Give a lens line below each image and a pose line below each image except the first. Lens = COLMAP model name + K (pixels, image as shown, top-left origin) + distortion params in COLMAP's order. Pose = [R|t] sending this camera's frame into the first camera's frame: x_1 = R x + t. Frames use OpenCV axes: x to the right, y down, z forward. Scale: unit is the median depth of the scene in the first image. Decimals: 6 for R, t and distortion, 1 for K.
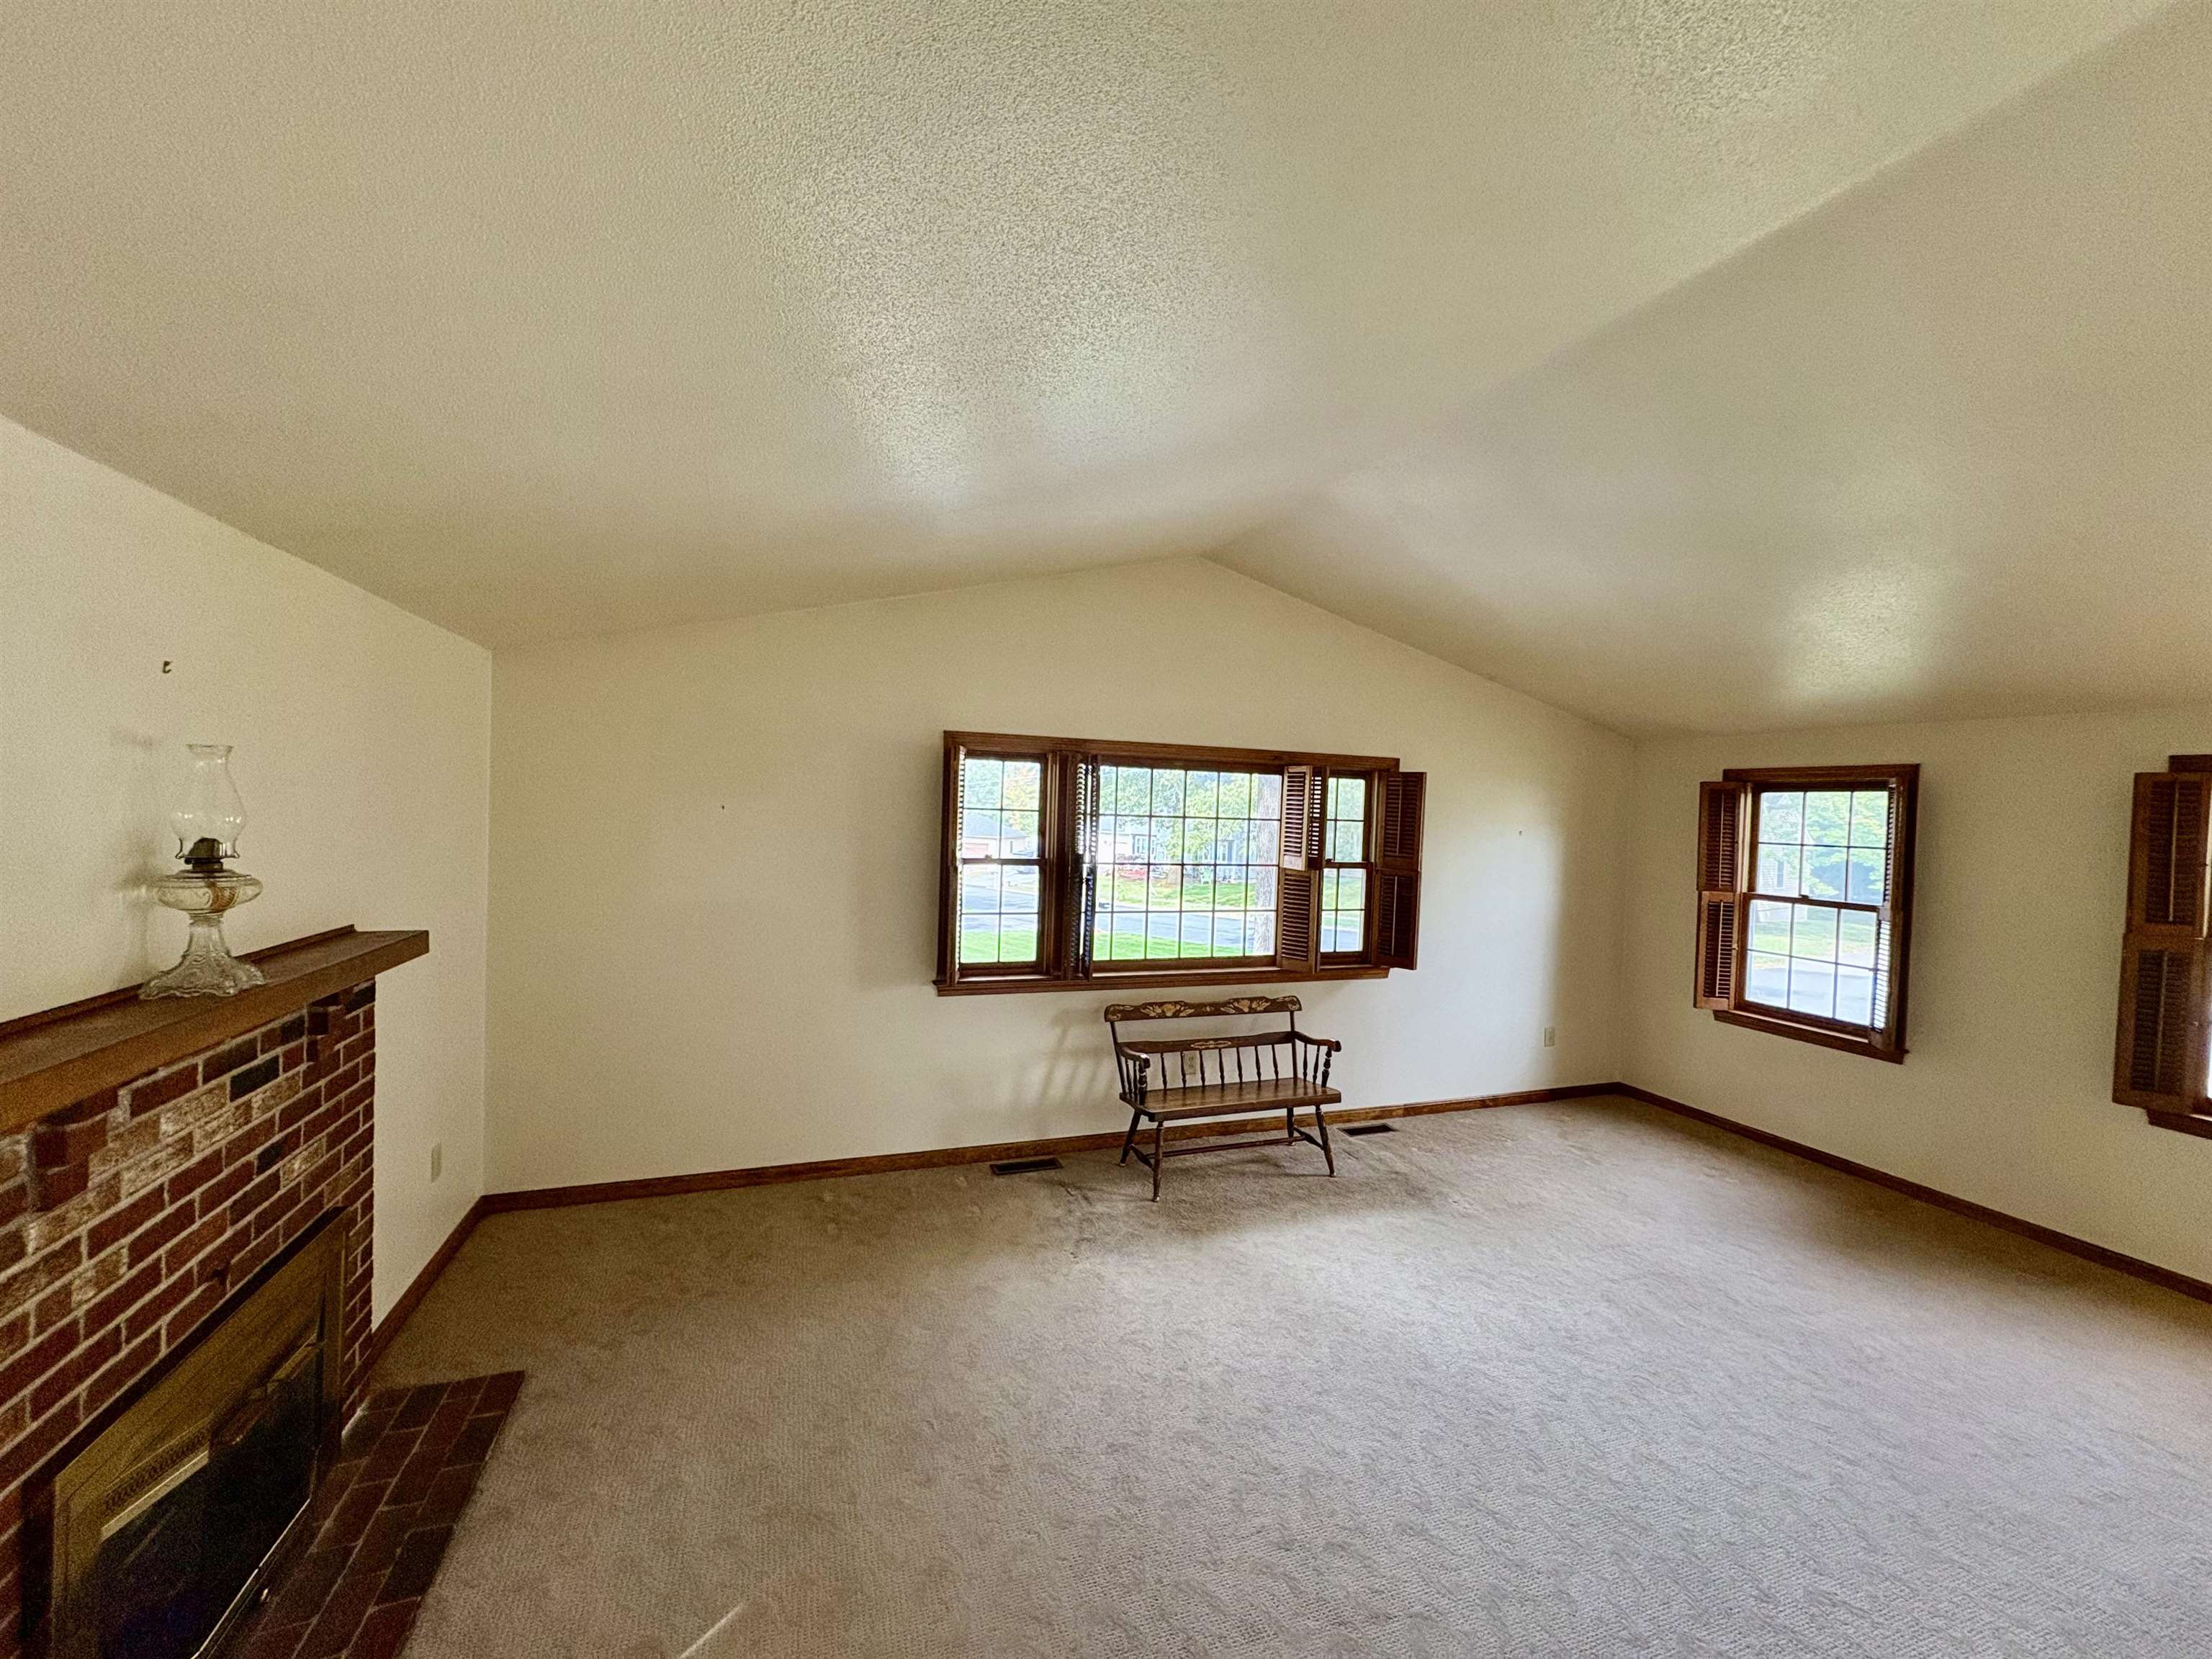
lens RADIAL K [[878.1, 0, 1106.0], [0, 878.1, 829.5], [0, 0, 1]] dist [-0.000840, 0.000040]
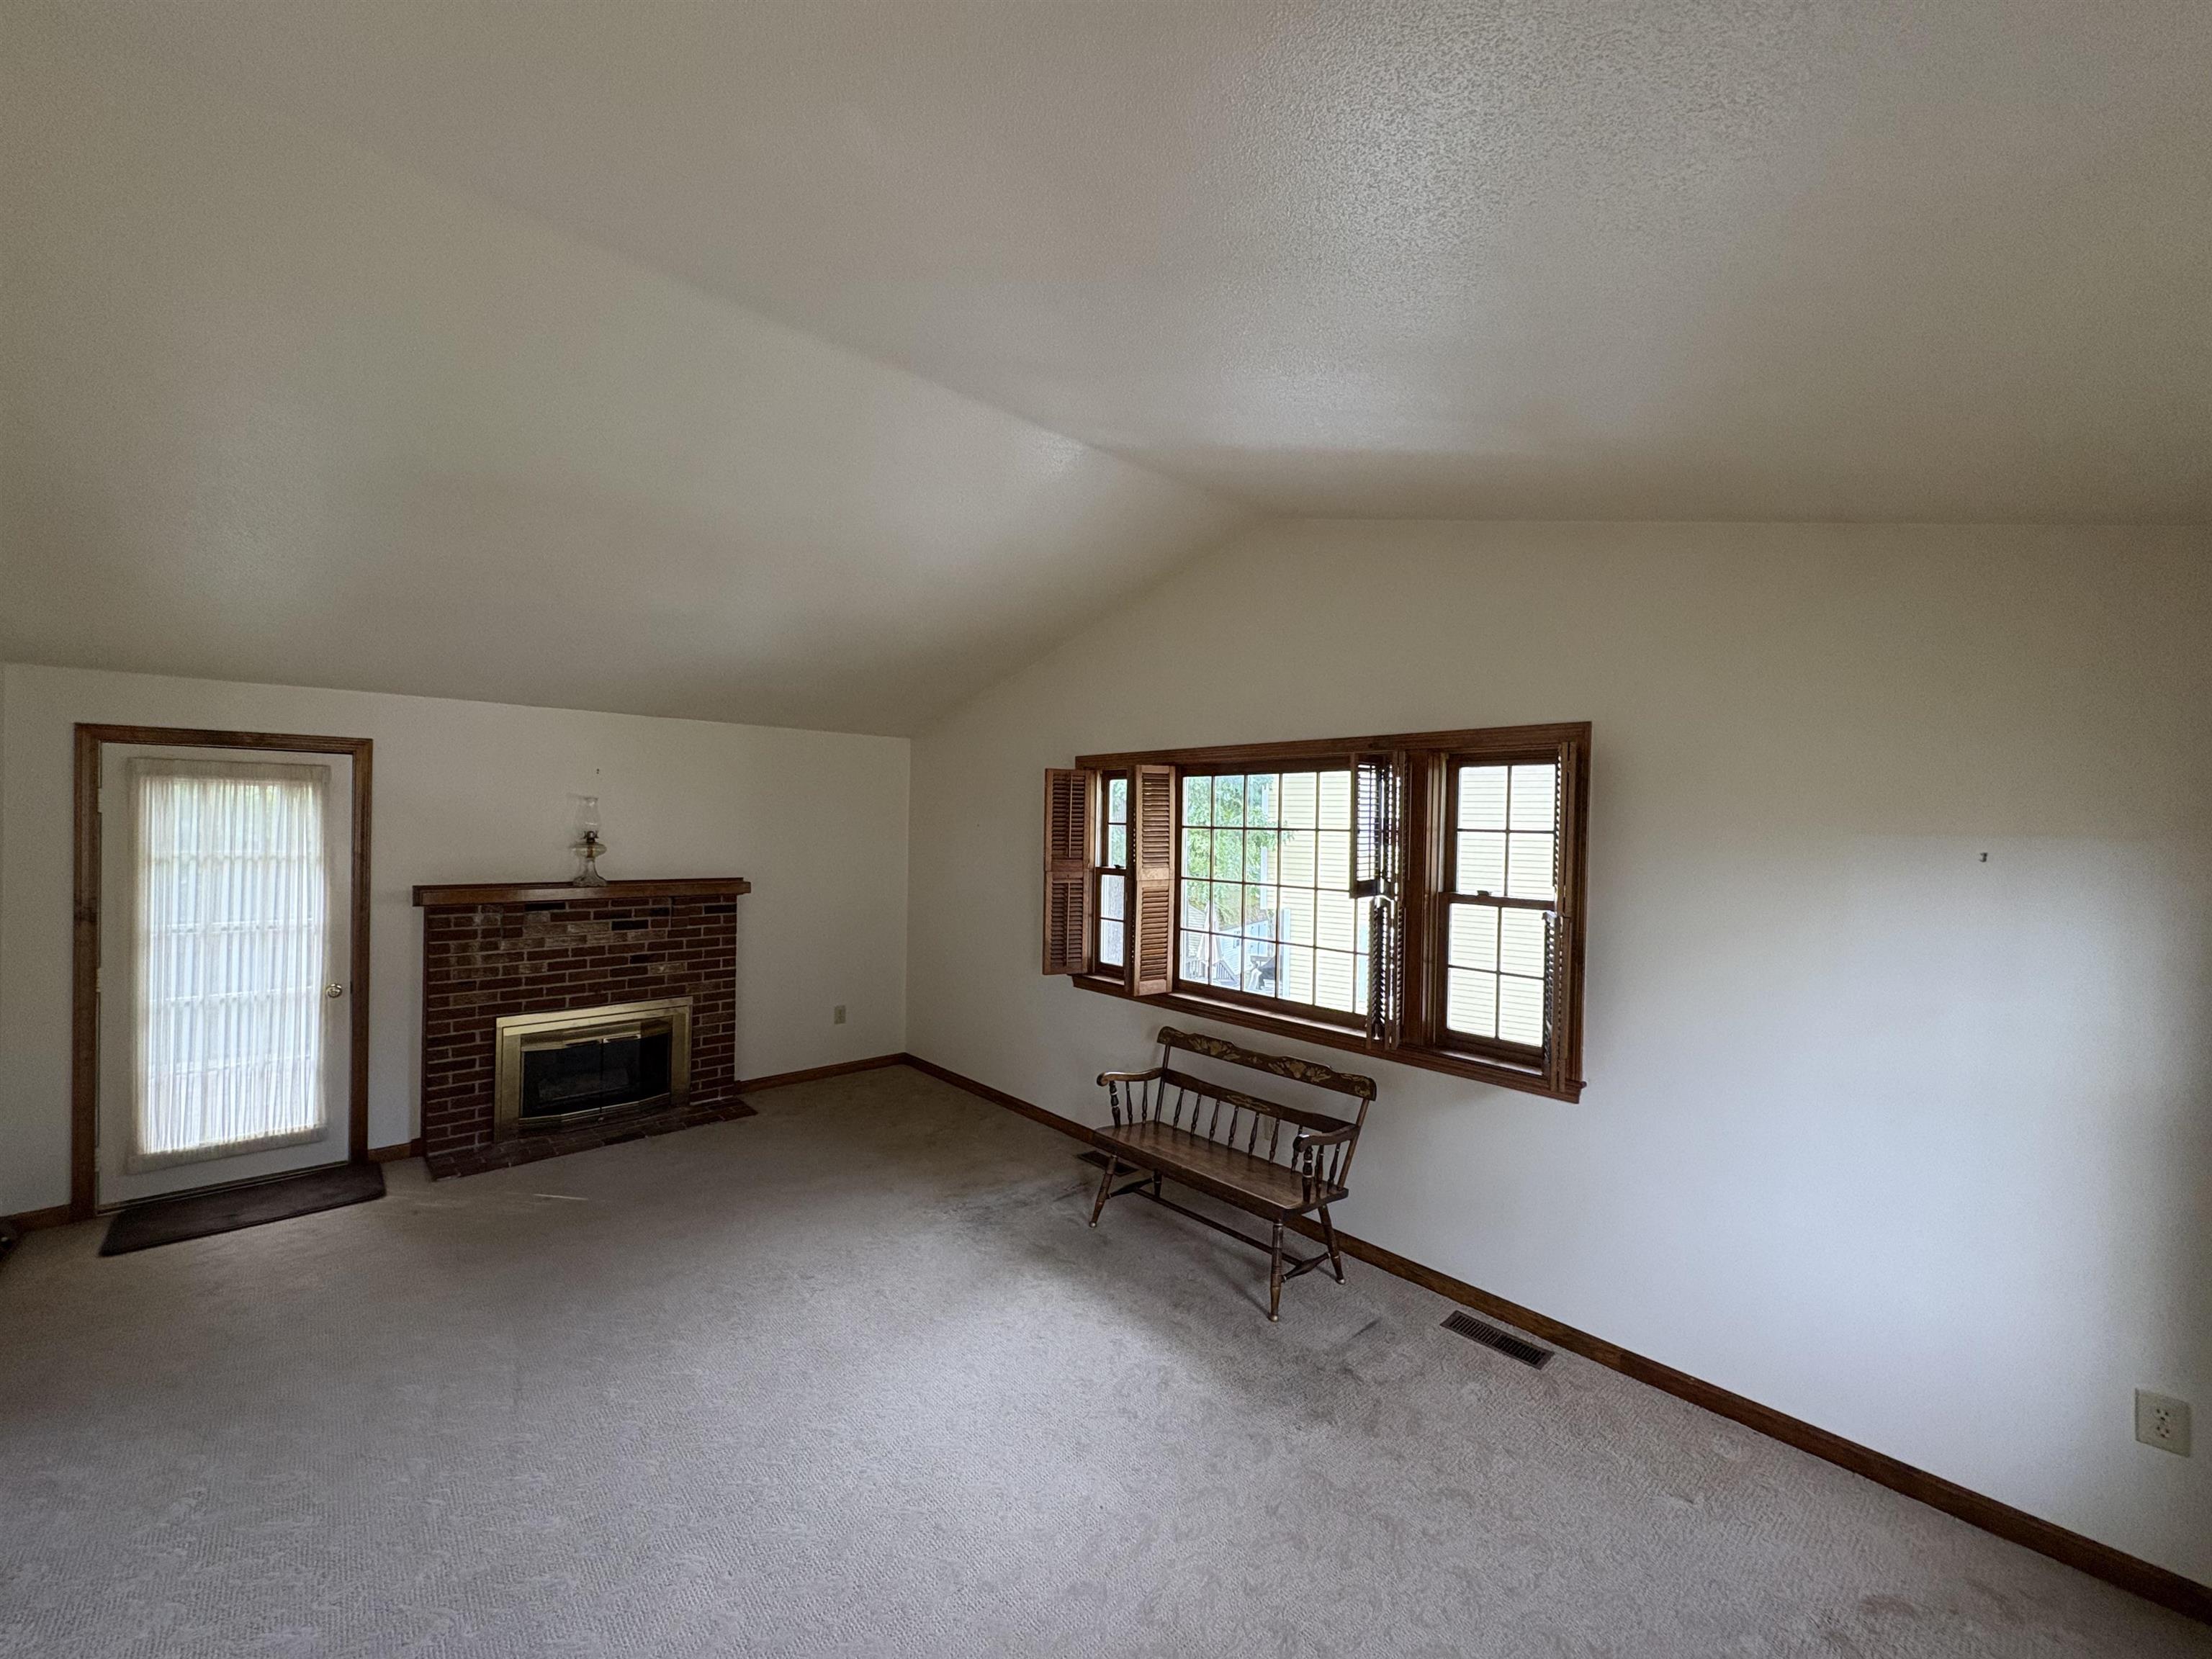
lens RADIAL K [[879.8, 0, 1111.0], [0, 879.8, 834.2], [0, 0, 1]] dist [0.001659, 0.000049]
pose [[0.378084, -0.018597, -0.925584, 0.856481], [-0.028980, 0.999070, -0.031911, 0.024240], [0.925318, 0.038889, 0.377194, 0.572686]]
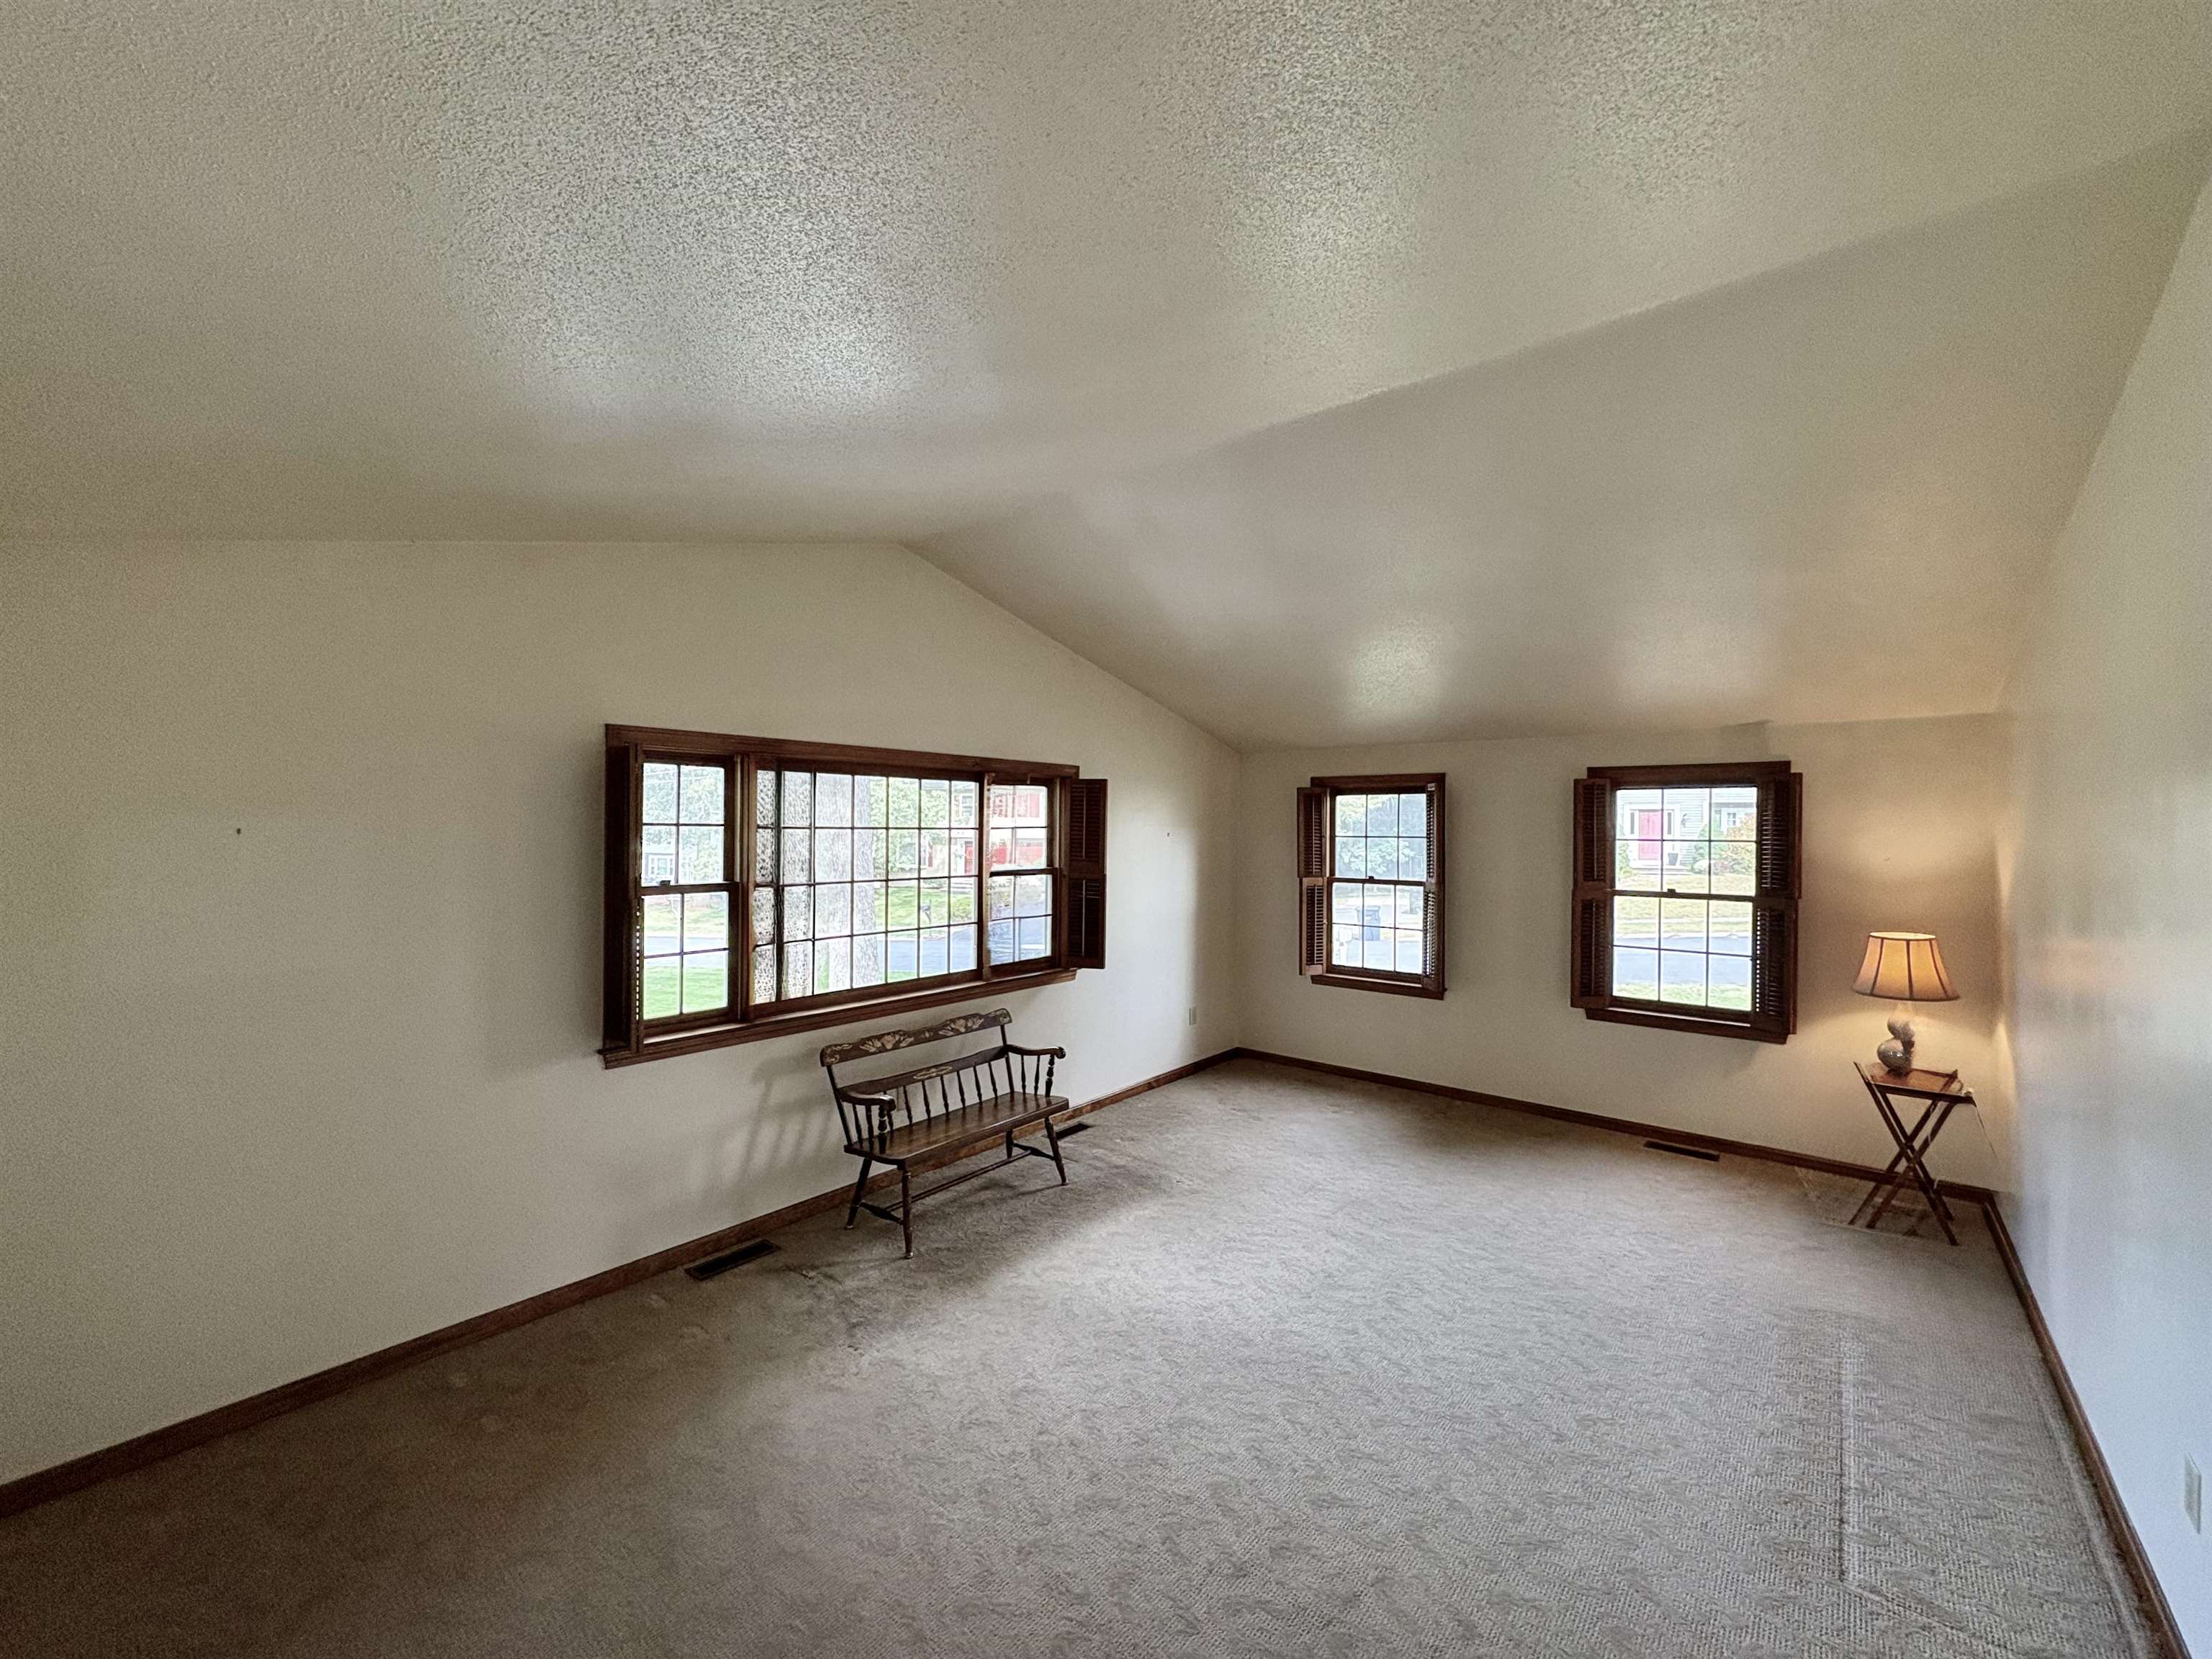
lens RADIAL K [[876.4, 0, 1106.3], [0, 876.4, 826.7], [0, 0, 1]] dist [0.001425, 0.000083]
pose [[0.862534, -0.026117, 0.505324, -0.186635], [0.034754, 0.999366, -0.007670, -0.000589], [-0.504803, 0.024178, 0.862896, 0.106756]]
